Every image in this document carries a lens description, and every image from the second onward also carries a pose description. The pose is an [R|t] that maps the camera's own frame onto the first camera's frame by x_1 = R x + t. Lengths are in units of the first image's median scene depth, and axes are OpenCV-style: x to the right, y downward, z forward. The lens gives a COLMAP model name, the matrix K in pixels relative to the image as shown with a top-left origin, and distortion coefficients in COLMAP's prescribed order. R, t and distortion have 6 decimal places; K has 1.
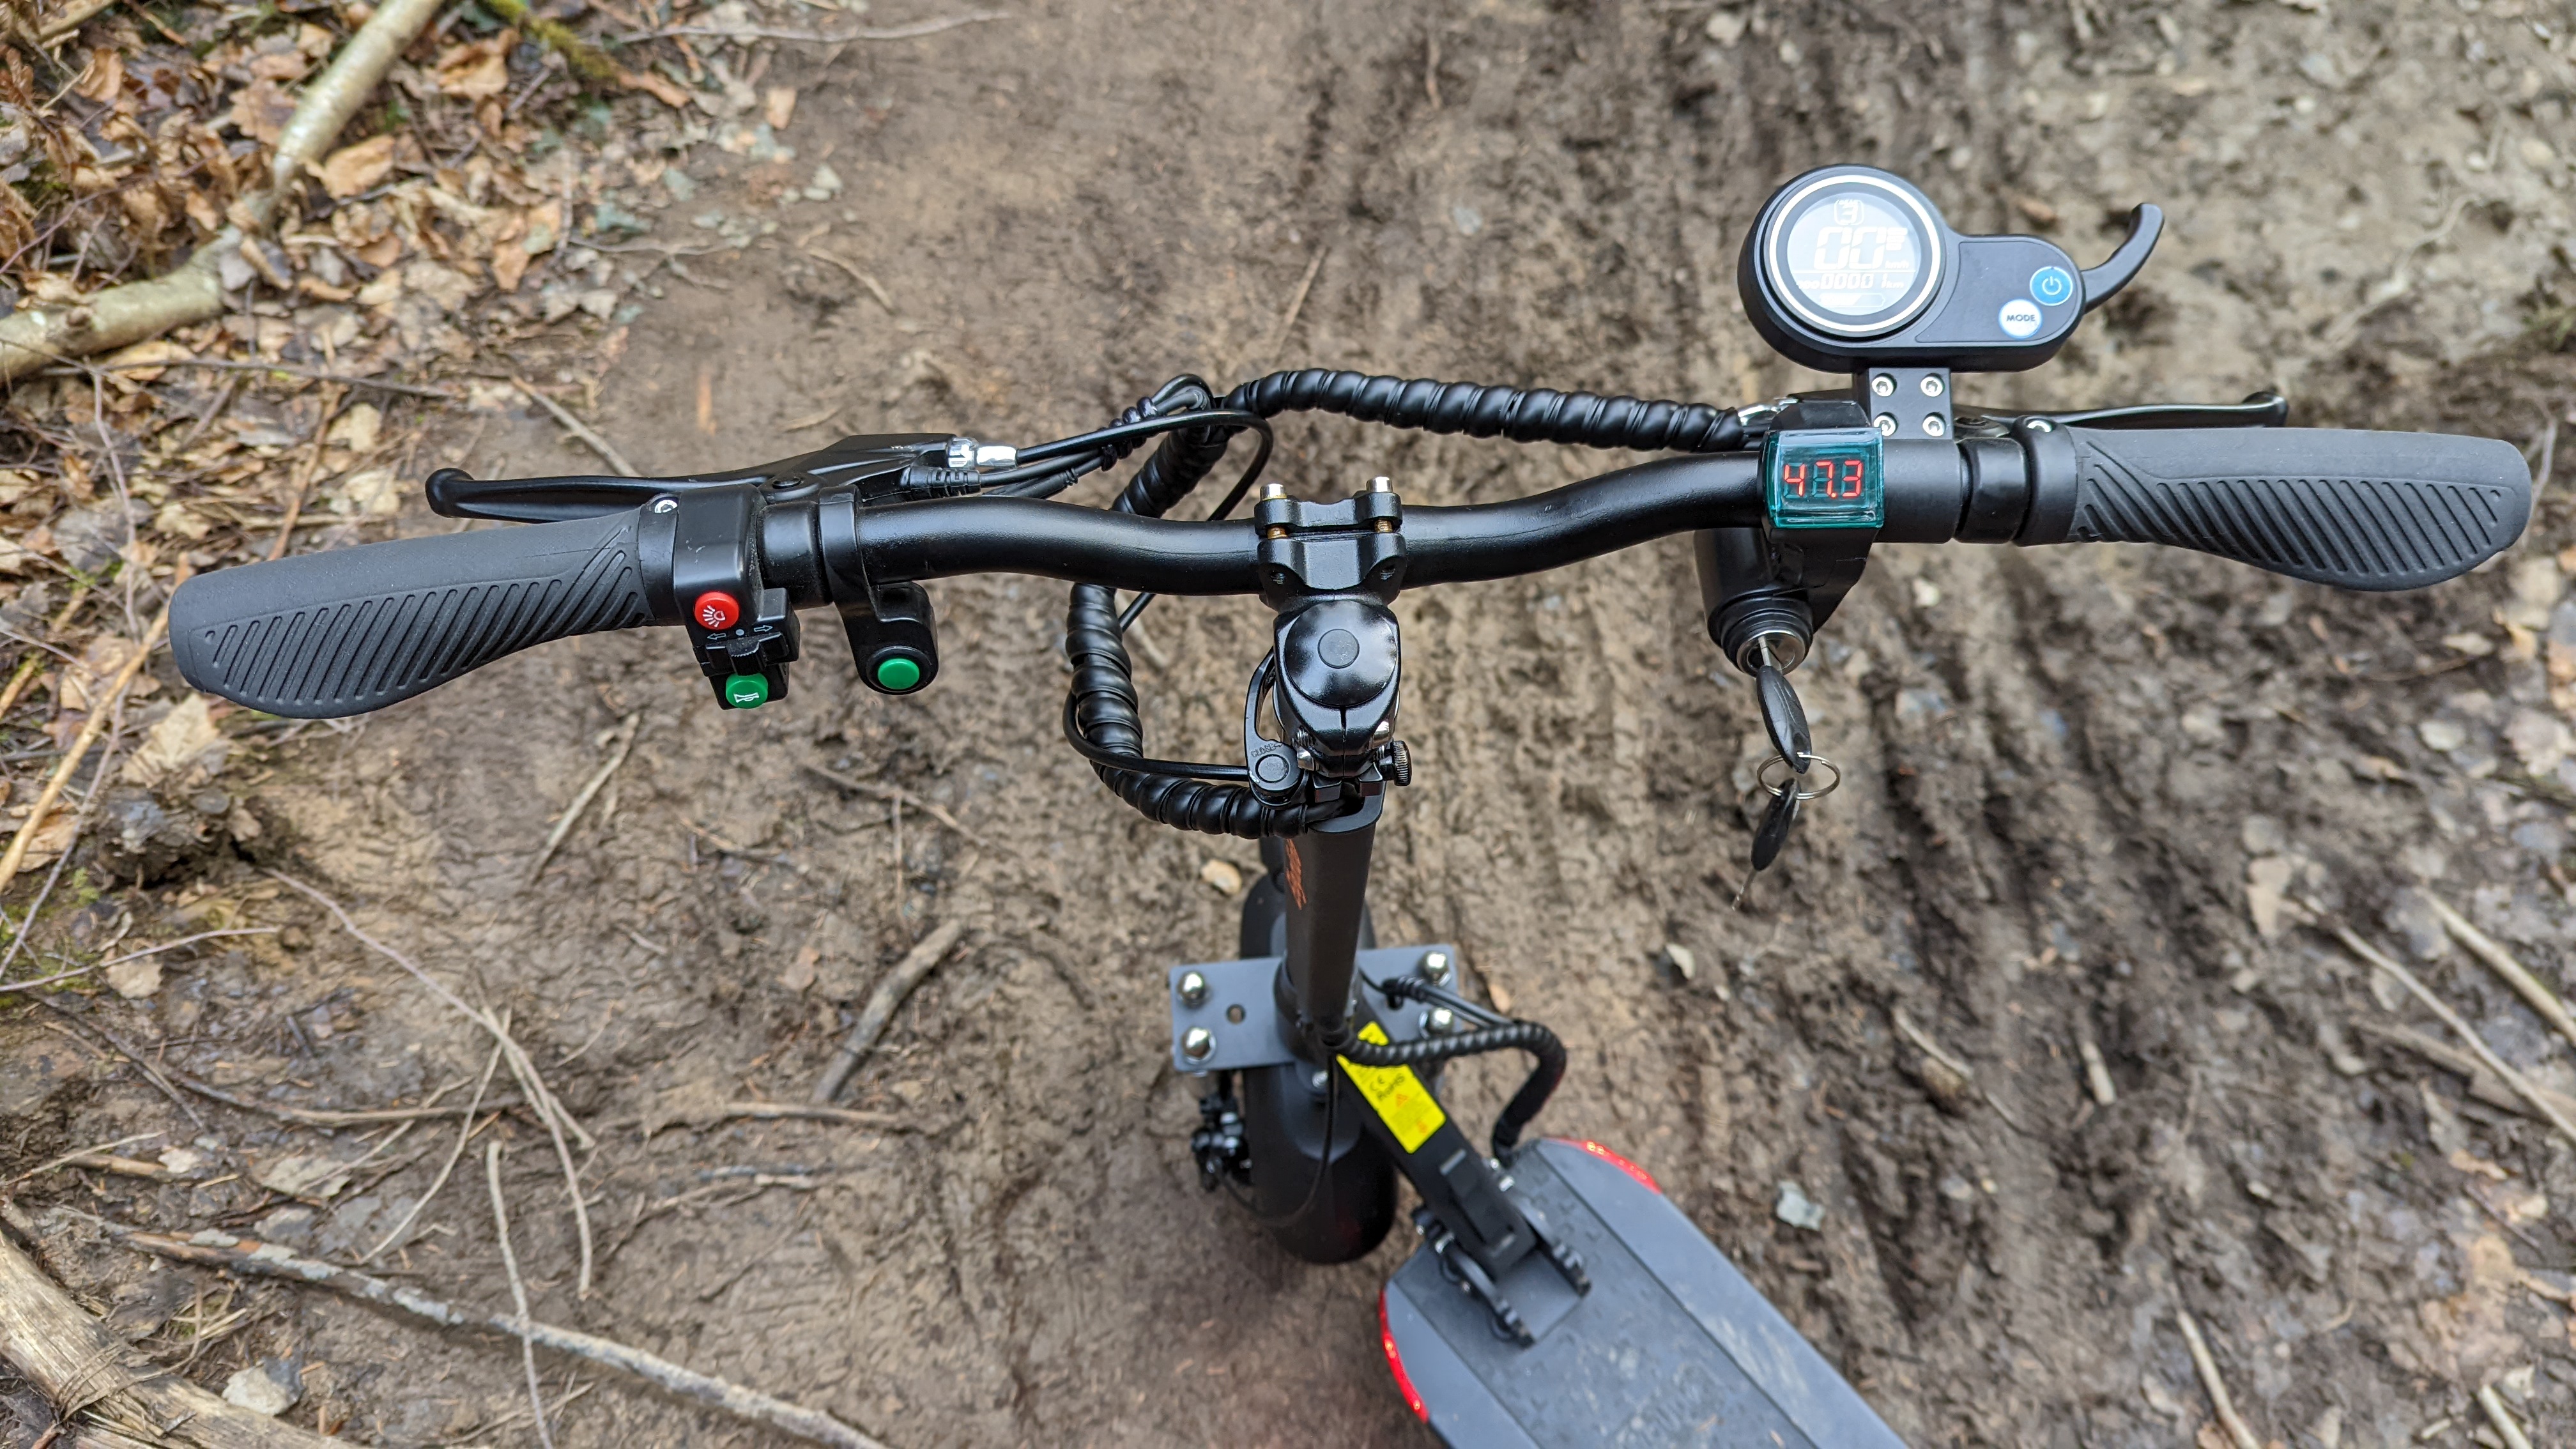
lens RADIAL K [[1794.4, 0, 1294.2], [0, 1794.4, 665.5], [0, 0, 1]] dist [0.040736, -0.086464]
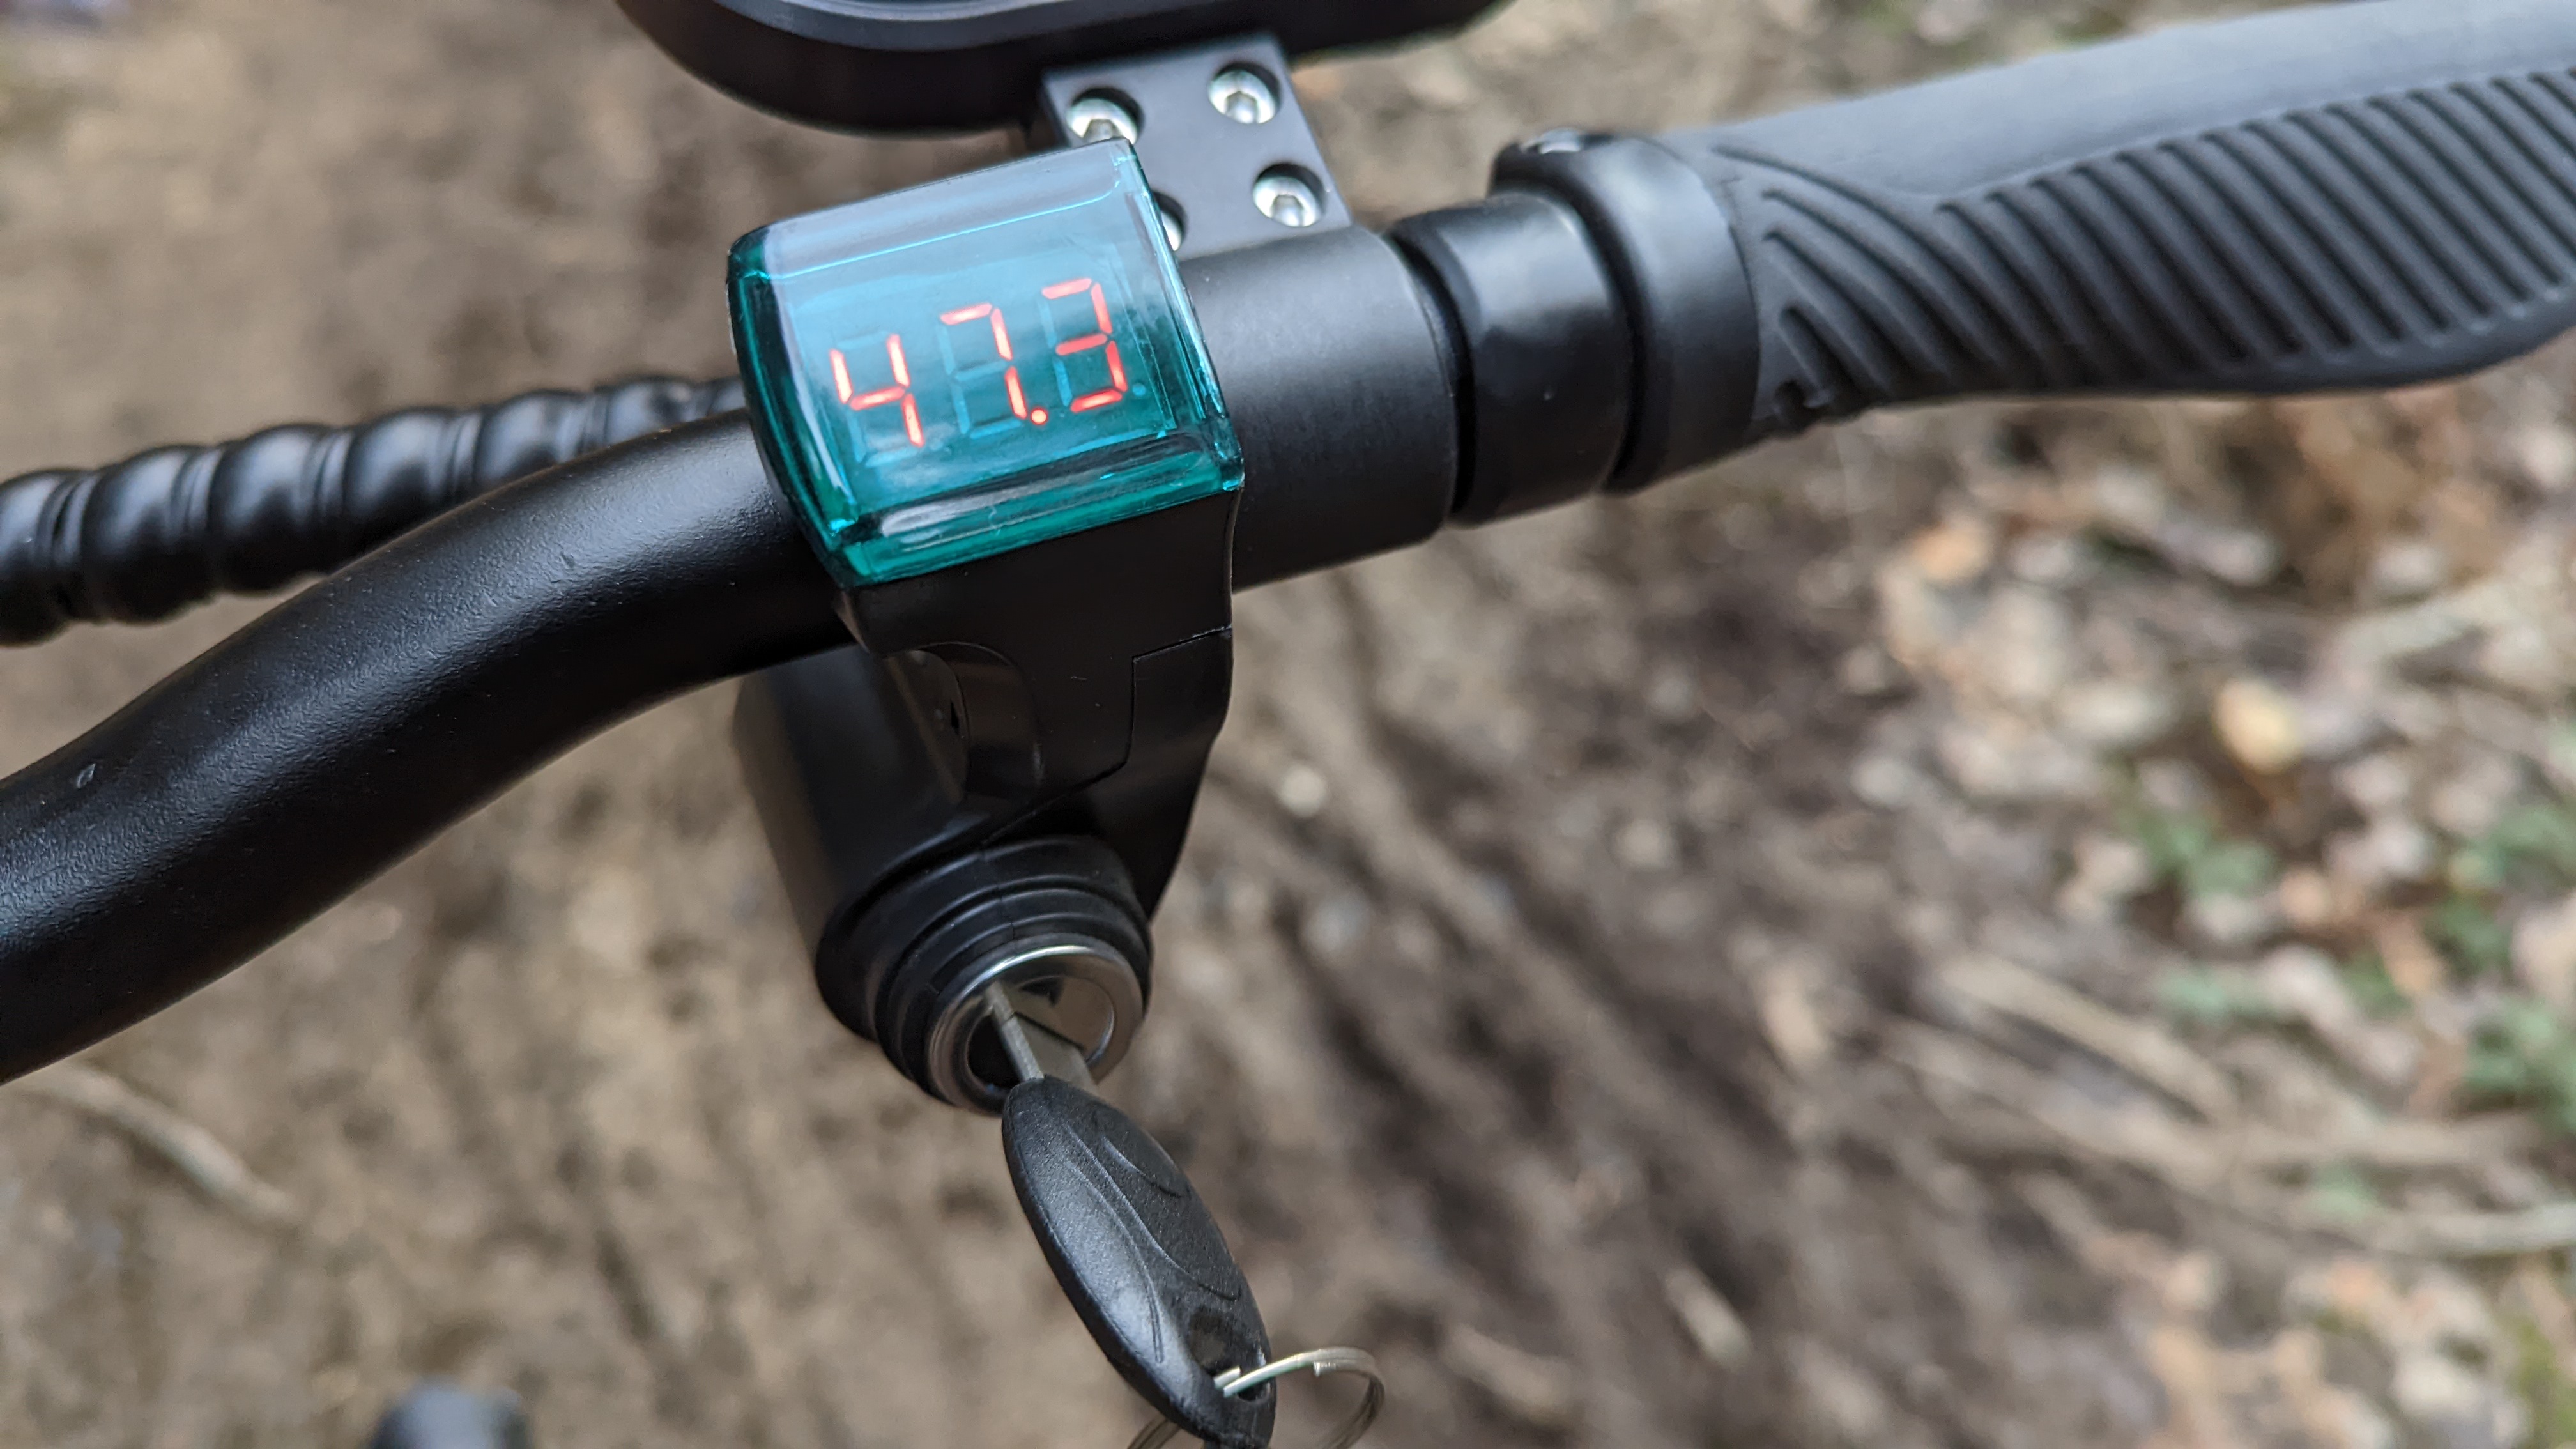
lens RADIAL K [[1919.4, 0, 1288.0], [0, 1919.4, 724.5], [0, 0, 1]] dist [-0.018858, 0.000130]
pose [[0.899914, -0.269614, 0.342728, 0.064866], [0.312034, 0.947168, -0.074211, -0.005856], [-0.304613, 0.173727, 0.936499, 0.212593]]
